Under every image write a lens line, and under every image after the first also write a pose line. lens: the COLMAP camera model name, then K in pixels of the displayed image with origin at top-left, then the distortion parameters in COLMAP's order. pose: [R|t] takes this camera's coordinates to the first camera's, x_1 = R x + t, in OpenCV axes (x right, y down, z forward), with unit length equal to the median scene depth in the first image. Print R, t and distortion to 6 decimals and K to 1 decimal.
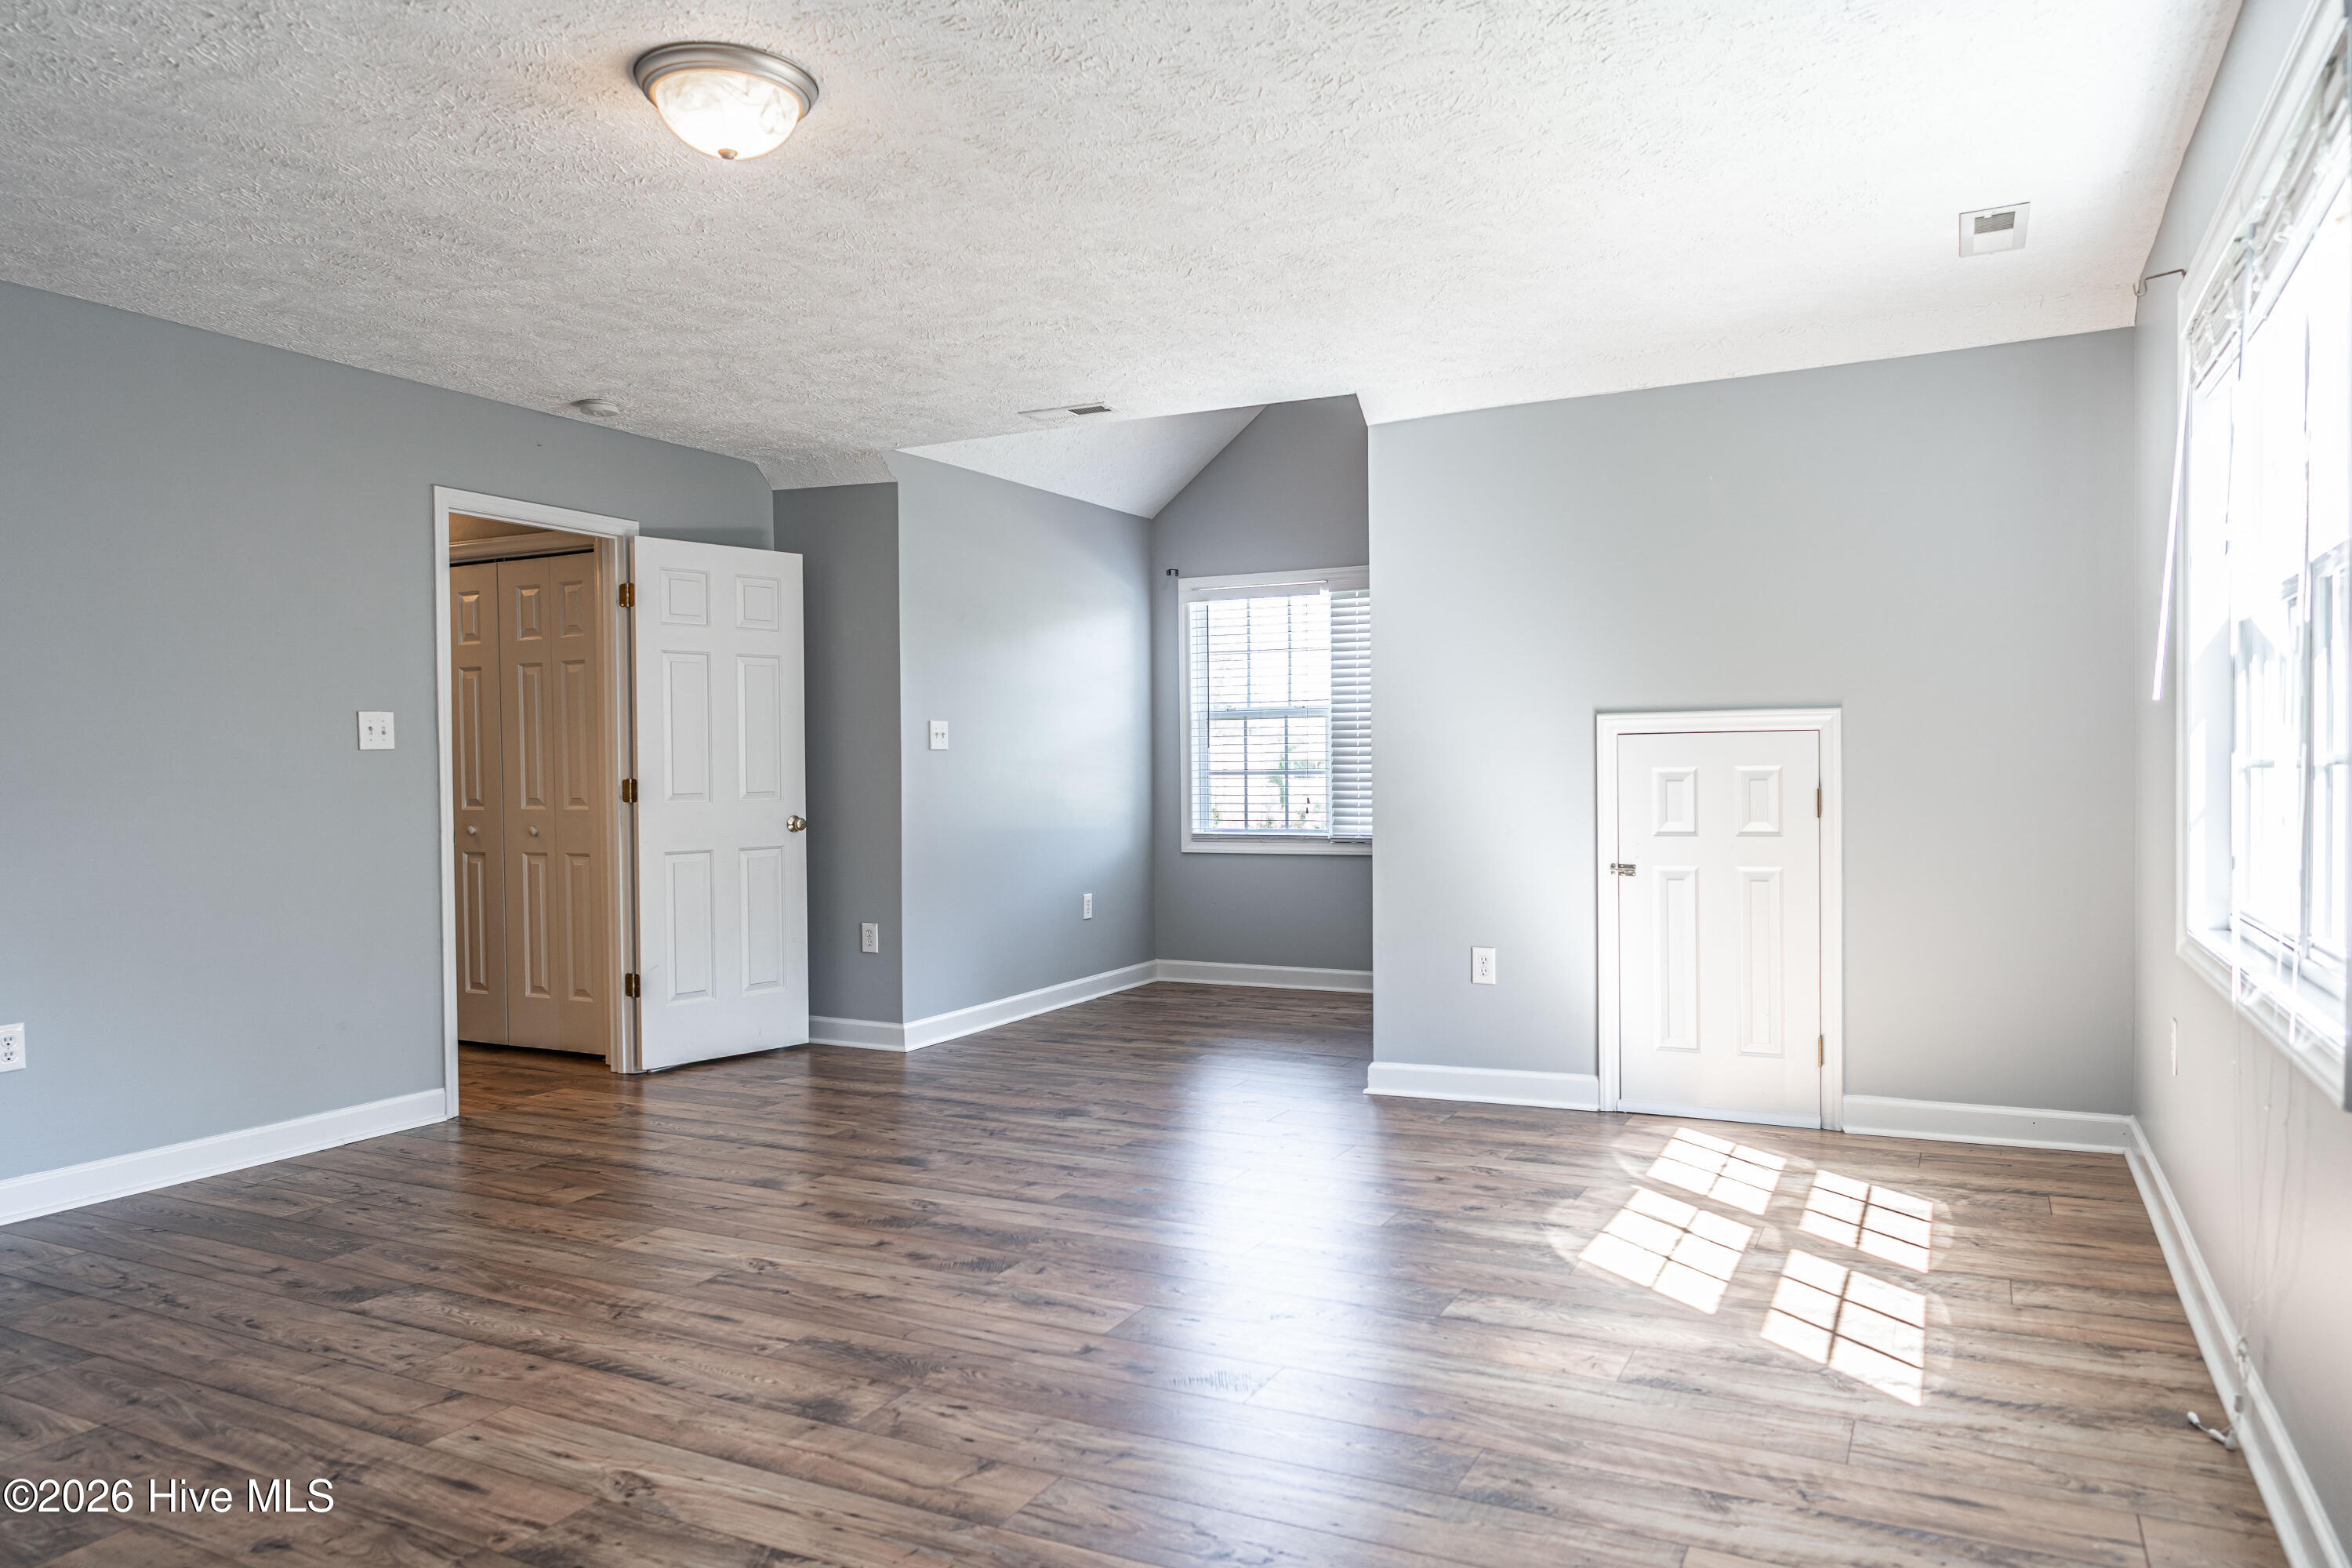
lens RADIAL K [[1569.3, 0, 1167.9], [0, 1569.3, 776.4], [0, 0, 1]] dist [-0.003281, 0.003972]
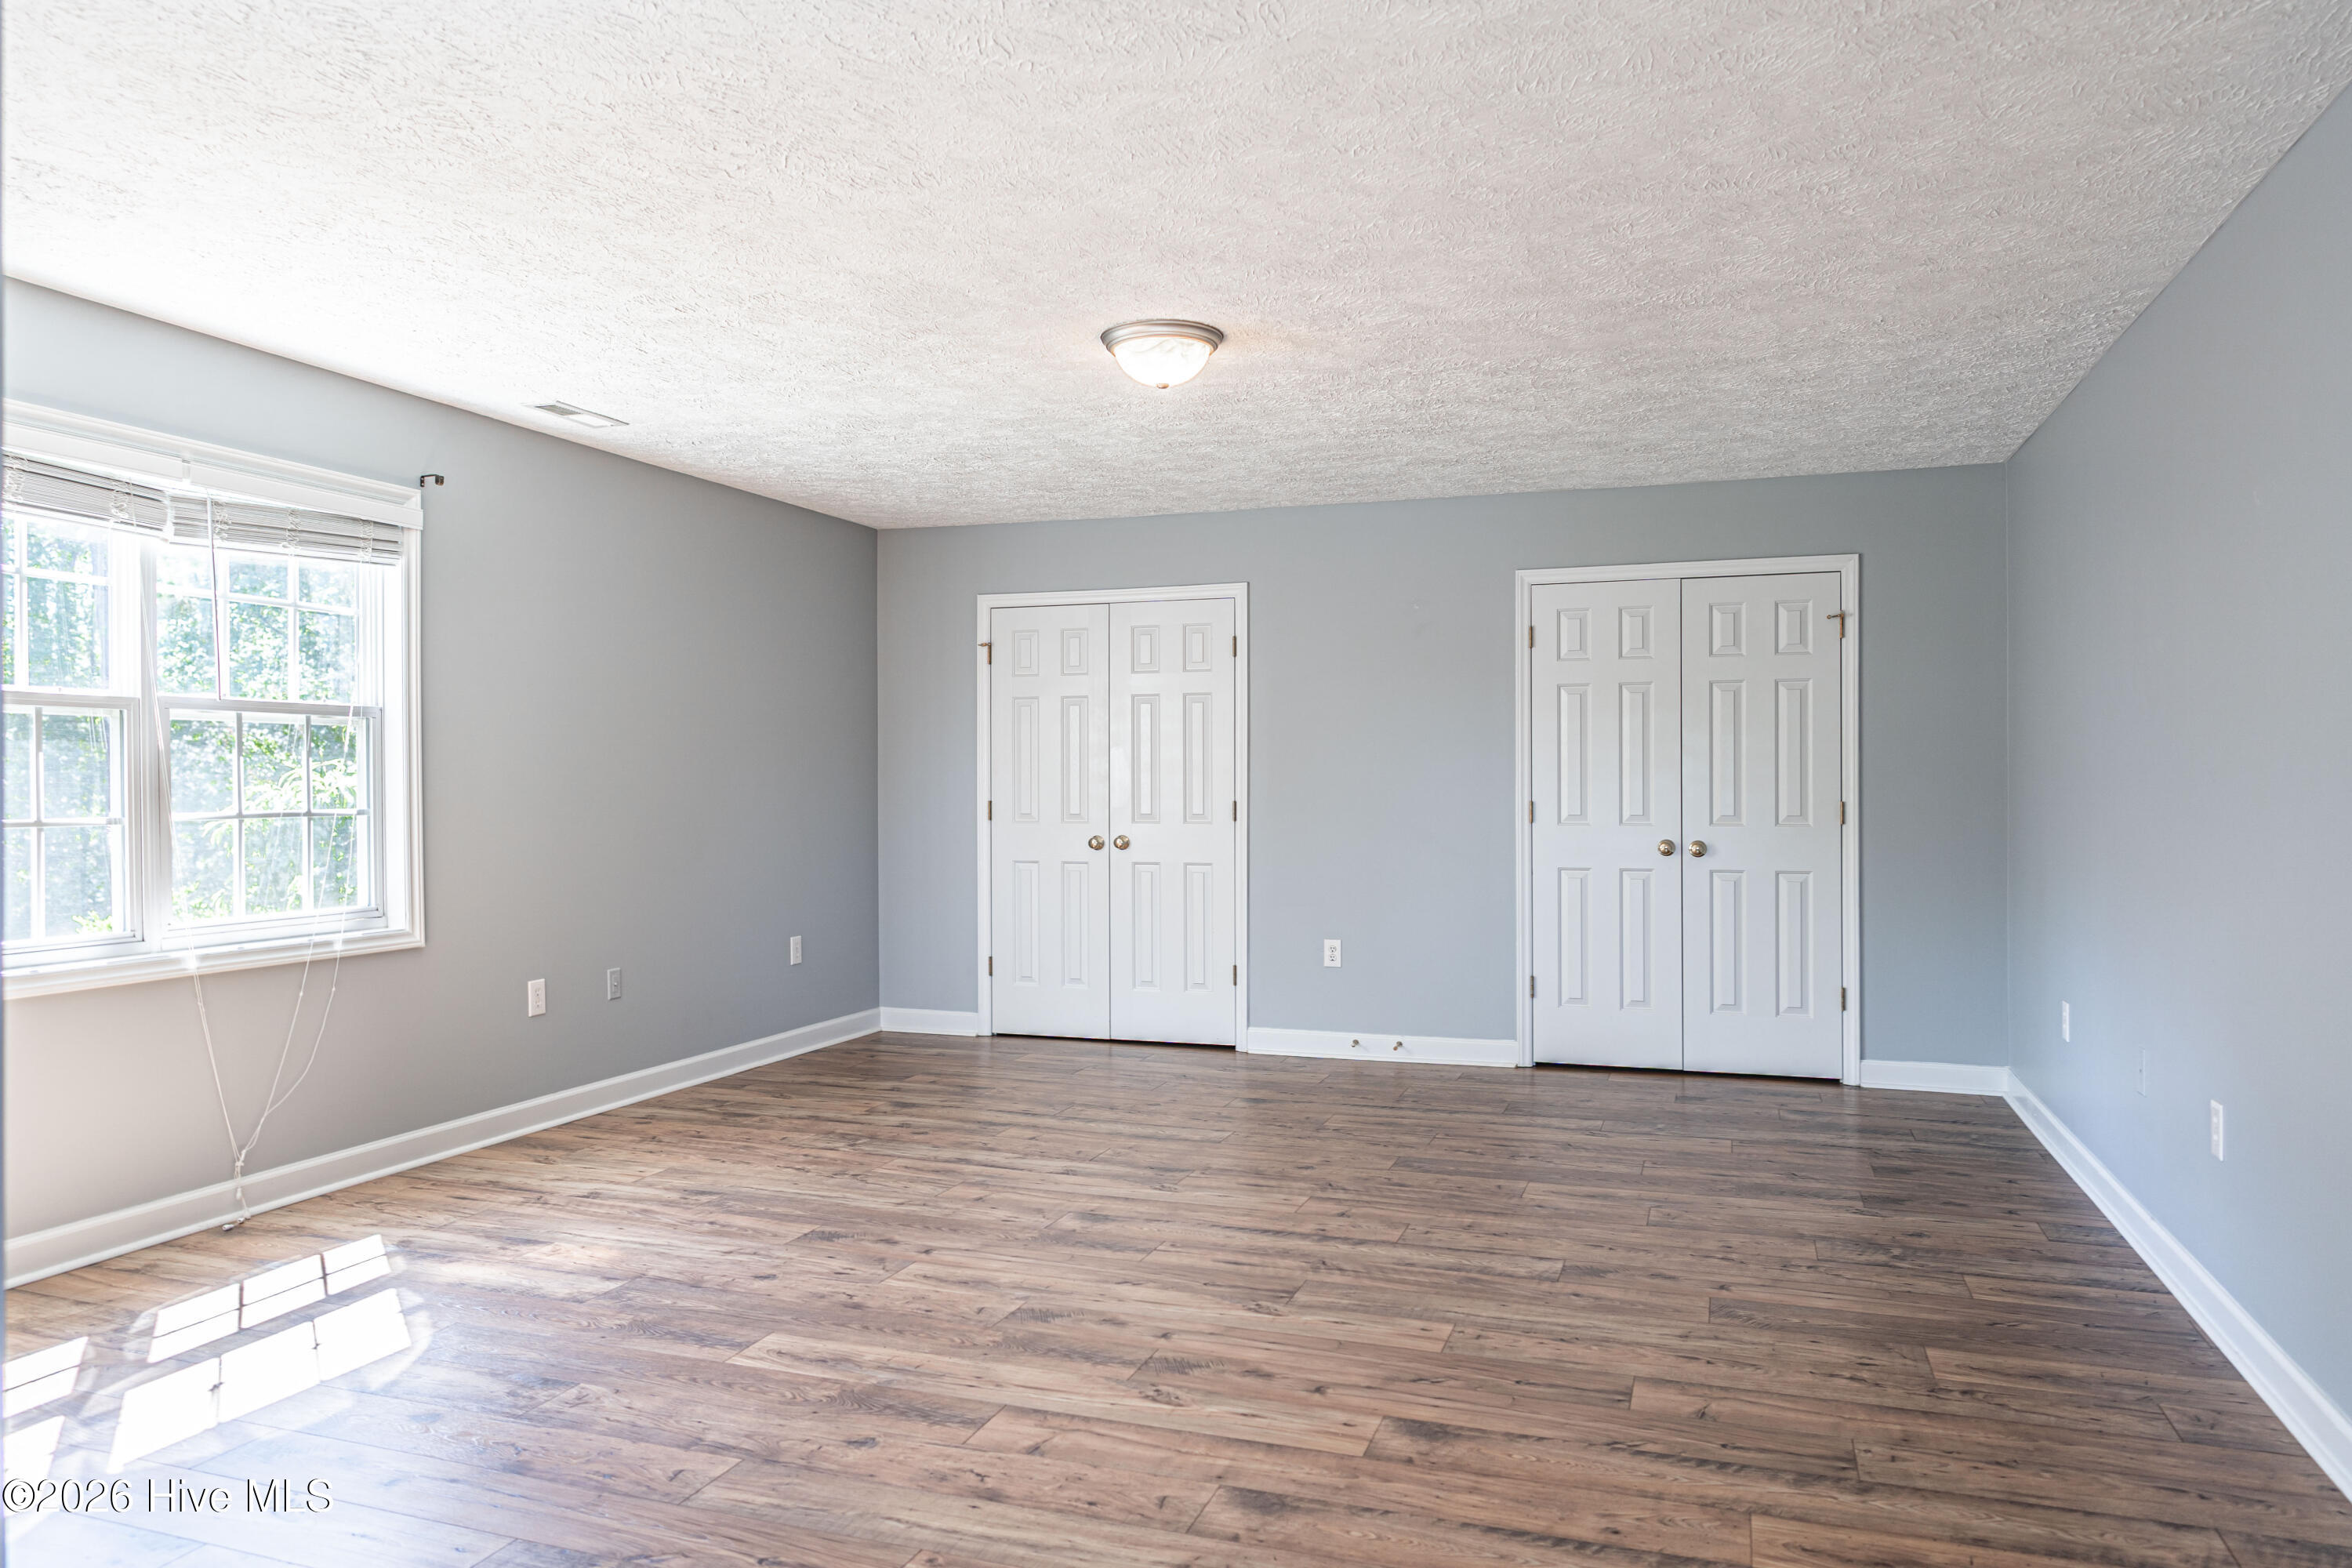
lens RADIAL K [[1569.3, 0, 1189.4], [0, 1569.3, 780.2], [0, 0, 1]] dist [-0.003281, 0.003972]
pose [[-0.989280, 0.014243, -0.145334, -0.080534], [0.013582, 0.999892, 0.005546, -0.038355], [0.145397, 0.003513, -0.989367, 2.264325]]
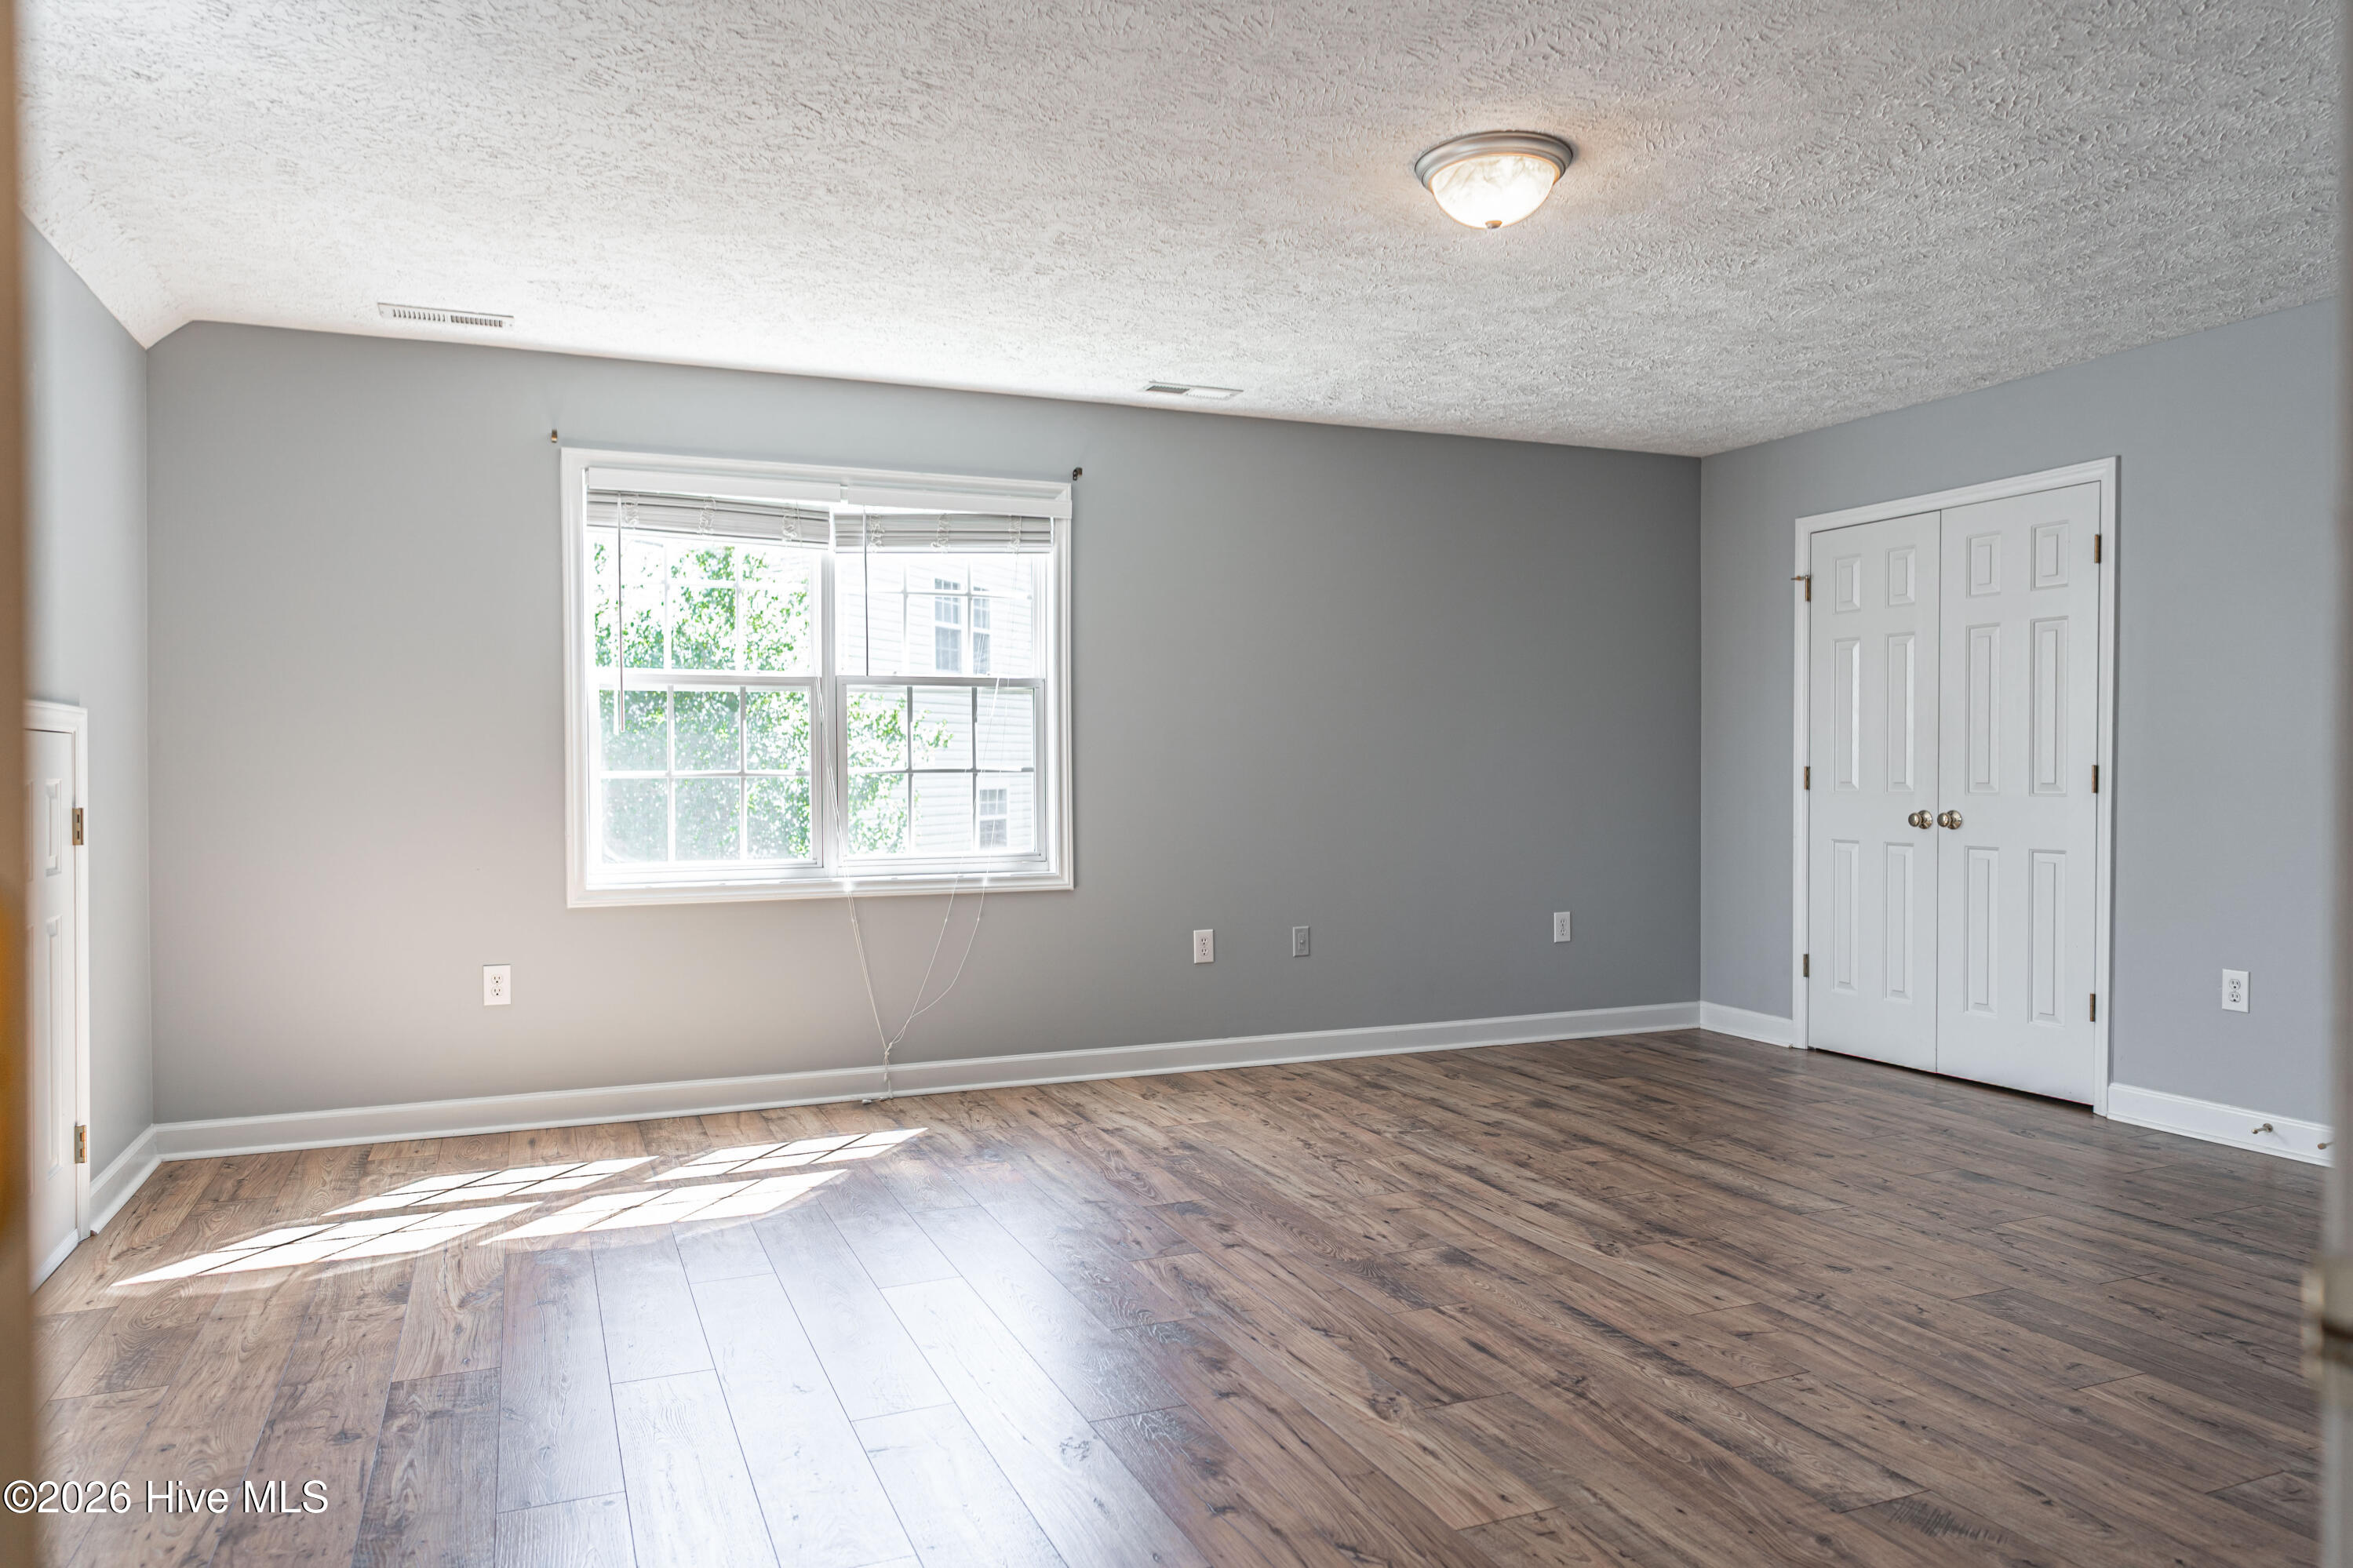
lens RADIAL K [[1569.8, 0, 1183.3], [0, 1569.8, 791.1], [0, 0, 1]] dist [-0.003281, 0.003972]
pose [[-0.773249, 0.006076, 0.634074, -0.768137], [0.016720, 0.999802, 0.010810, -0.001611], [-0.633882, 0.018960, -0.773197, 1.886950]]
